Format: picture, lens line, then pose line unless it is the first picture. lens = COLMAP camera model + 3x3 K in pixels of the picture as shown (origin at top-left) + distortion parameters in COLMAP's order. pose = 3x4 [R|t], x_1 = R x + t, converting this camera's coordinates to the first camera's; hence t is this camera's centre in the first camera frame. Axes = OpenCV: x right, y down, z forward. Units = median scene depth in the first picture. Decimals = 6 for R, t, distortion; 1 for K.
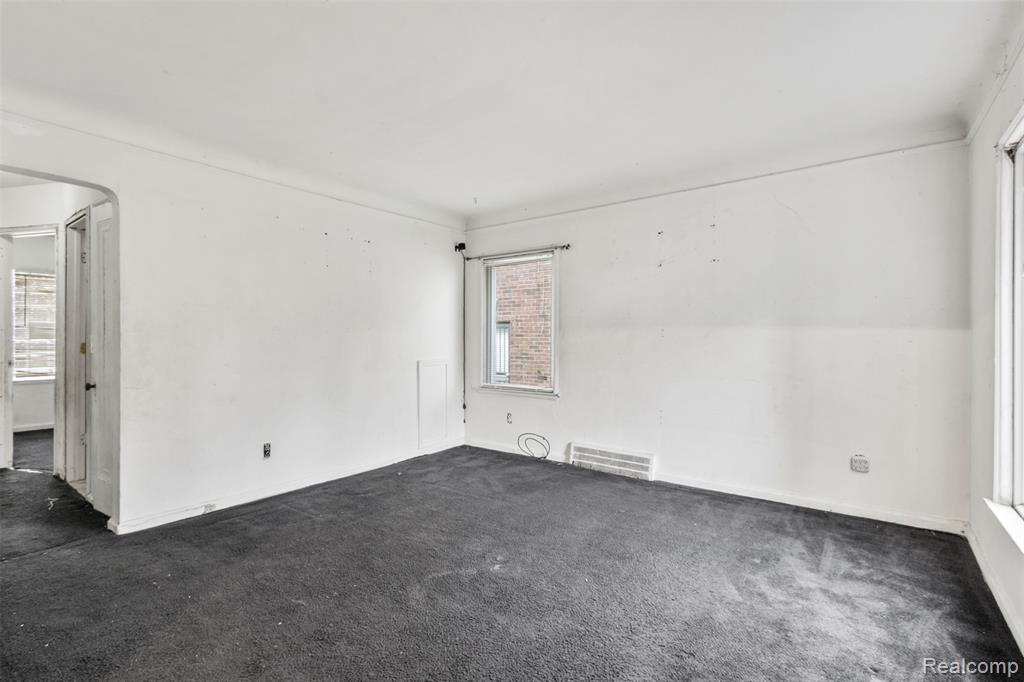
lens RADIAL K [[471.6, 0, 506.9], [0, 471.6, 340.5], [0, 0, 1]] dist [0.010078, 0.000267]
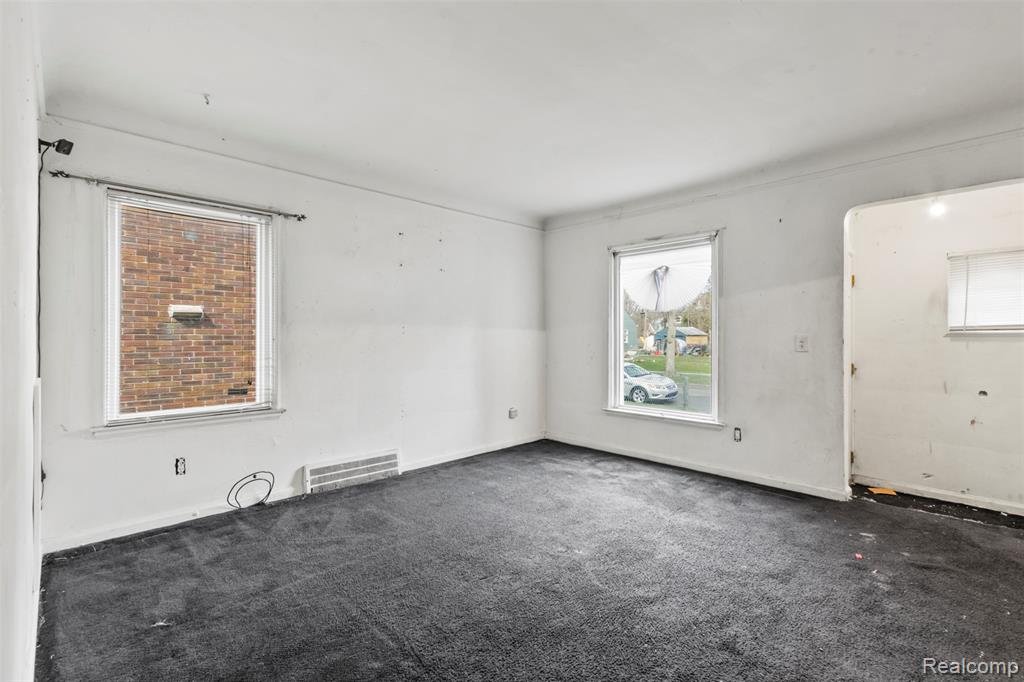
lens RADIAL K [[471.6, 0, 501.9], [0, 471.6, 338.1], [0, 0, 1]] dist [0.010078, 0.000267]
pose [[0.149347, -0.001140, 0.988784, -0.658281], [0.002700, 0.999996, 0.000745, 0.000588], [-0.988781, 0.002559, 0.149349, 0.610936]]
